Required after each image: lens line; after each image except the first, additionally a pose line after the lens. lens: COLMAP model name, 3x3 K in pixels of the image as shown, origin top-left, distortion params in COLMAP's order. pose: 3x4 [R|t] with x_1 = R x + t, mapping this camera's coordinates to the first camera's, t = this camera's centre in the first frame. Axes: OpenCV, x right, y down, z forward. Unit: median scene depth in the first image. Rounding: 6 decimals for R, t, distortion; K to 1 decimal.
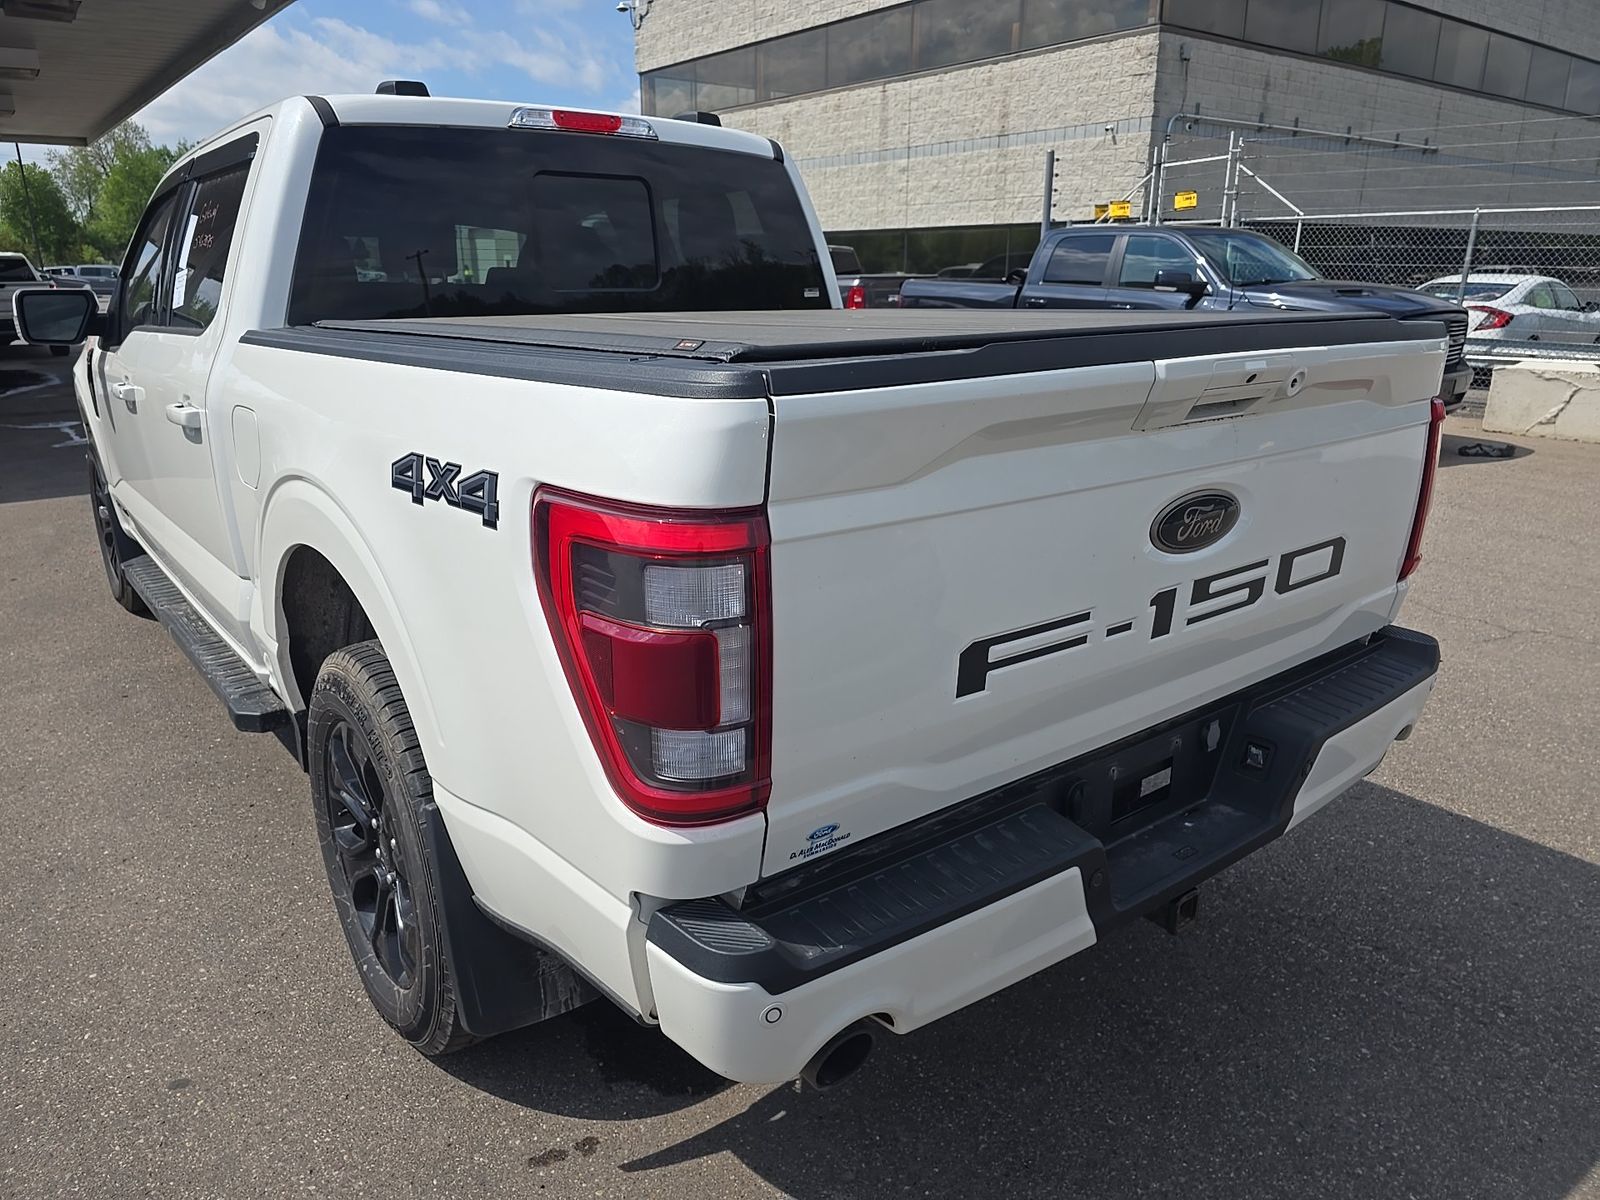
lens RADIAL K [[1092.8, 0, 773.3], [0, 1092.8, 624.3], [0, 0, 1]] dist [0.035821, -0.040635]
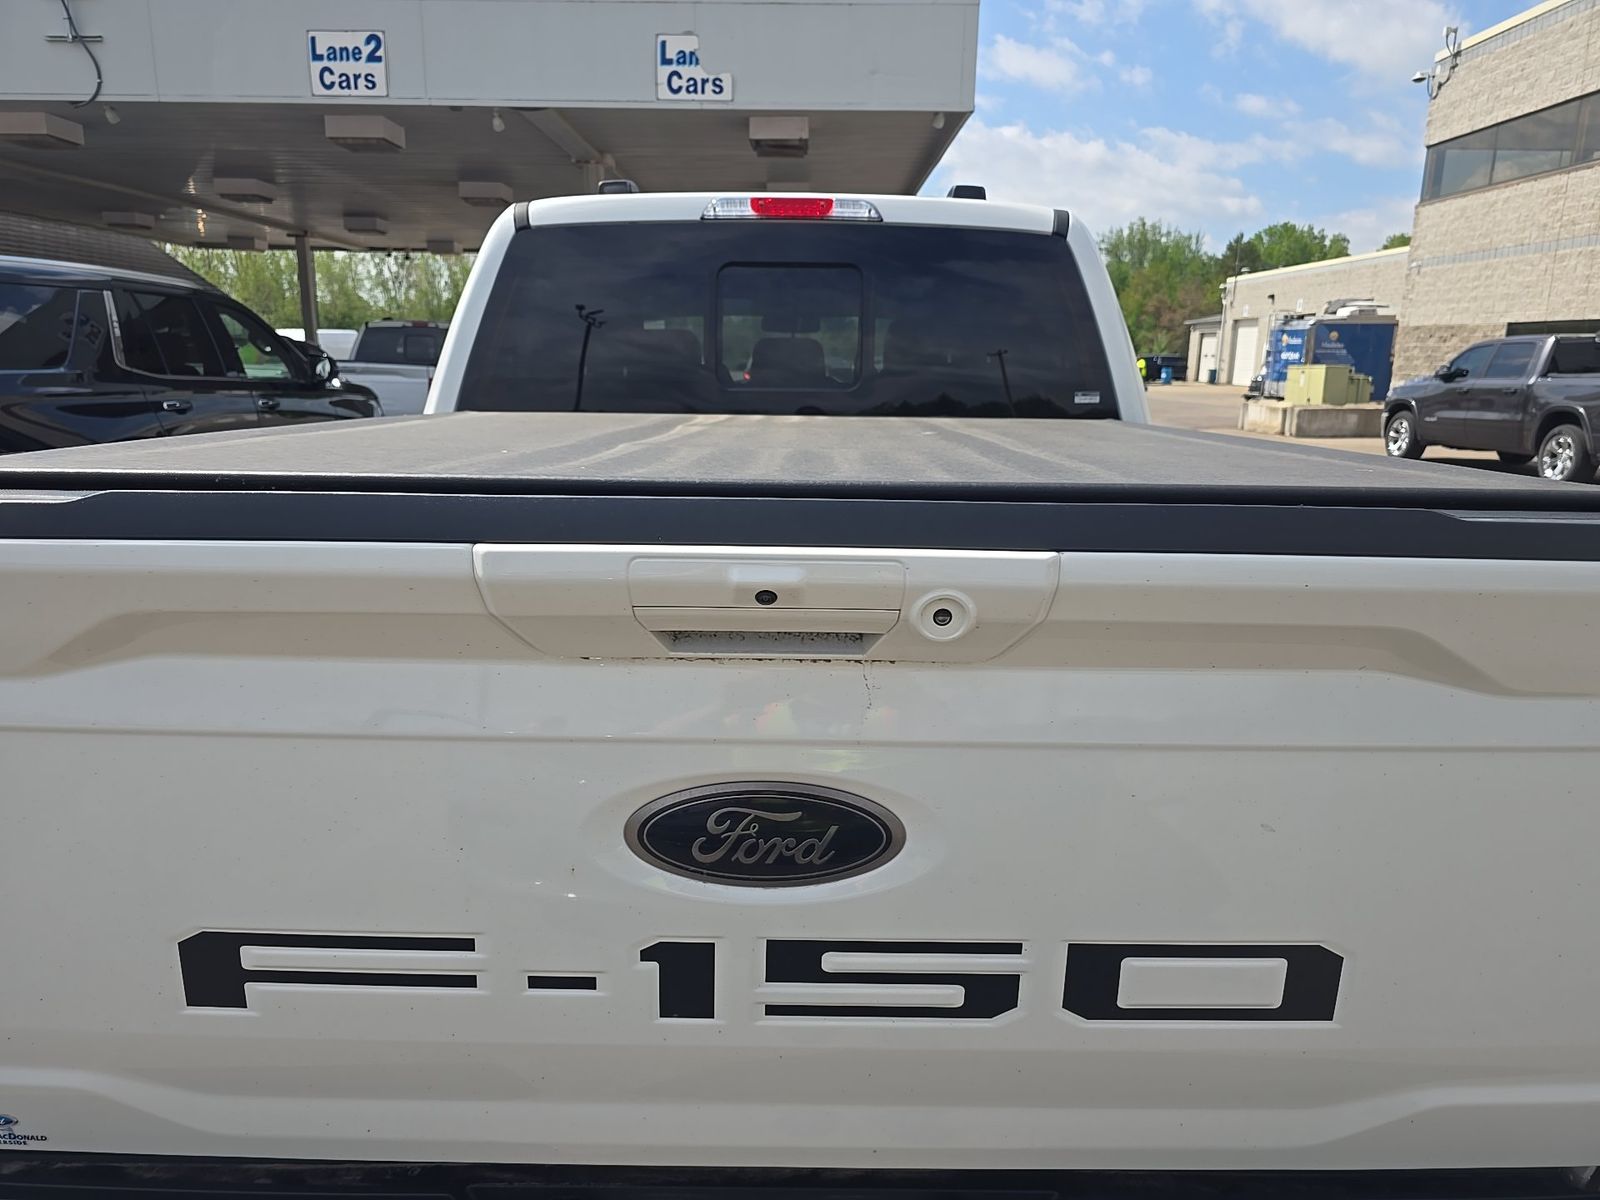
lens RADIAL K [[1092.8, 0, 784.1], [0, 1092.8, 603.4], [0, 0, 1]] dist [0.035821, -0.040635]
pose [[0.788467, 0.143336, -0.598143, 0.351436], [-0.198226, 0.979798, -0.026505, -0.097165], [0.582260, 0.139466, 0.800951, 0.274743]]
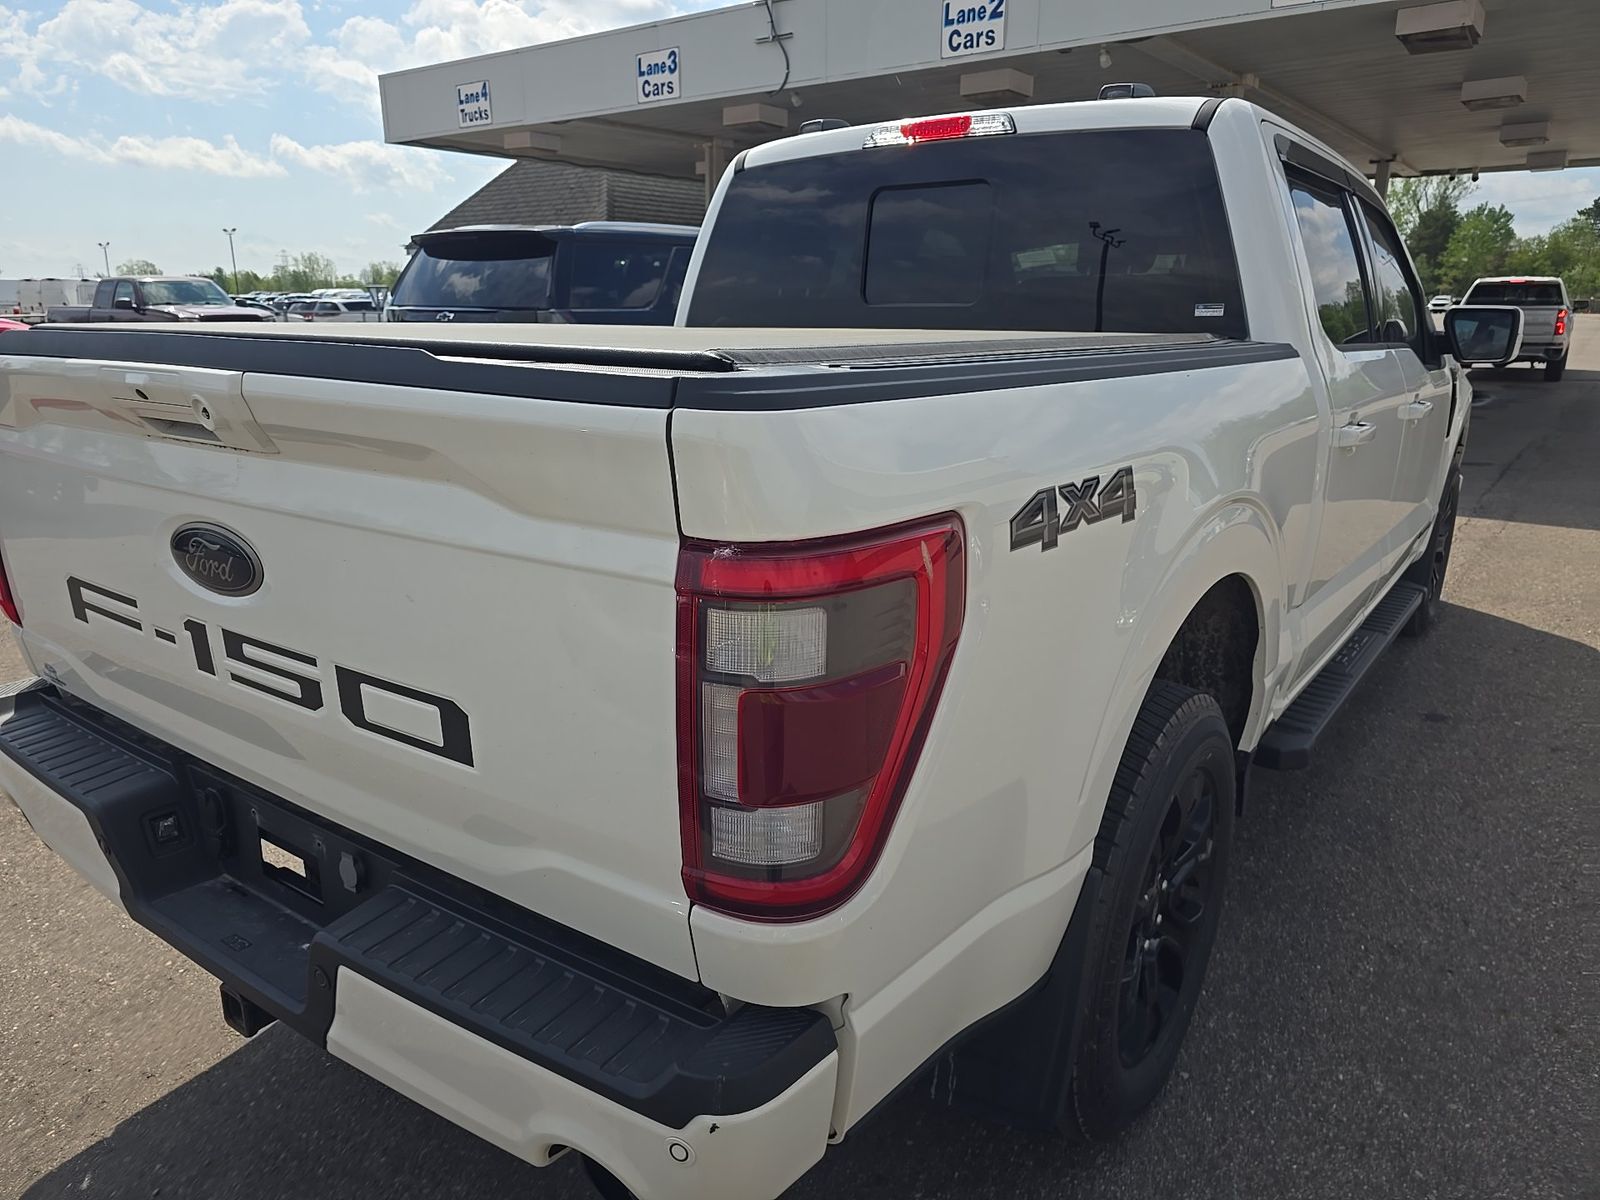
lens RADIAL K [[1092.8, 0, 765.8], [0, 1092.8, 591.3], [0, 0, 1]] dist [0.035821, -0.040635]
pose [[0.264490, 0.244815, -0.932797, 0.654749], [-0.290628, 0.942510, 0.164958, -0.168674], [0.919555, 0.227467, 0.320434, 0.560934]]
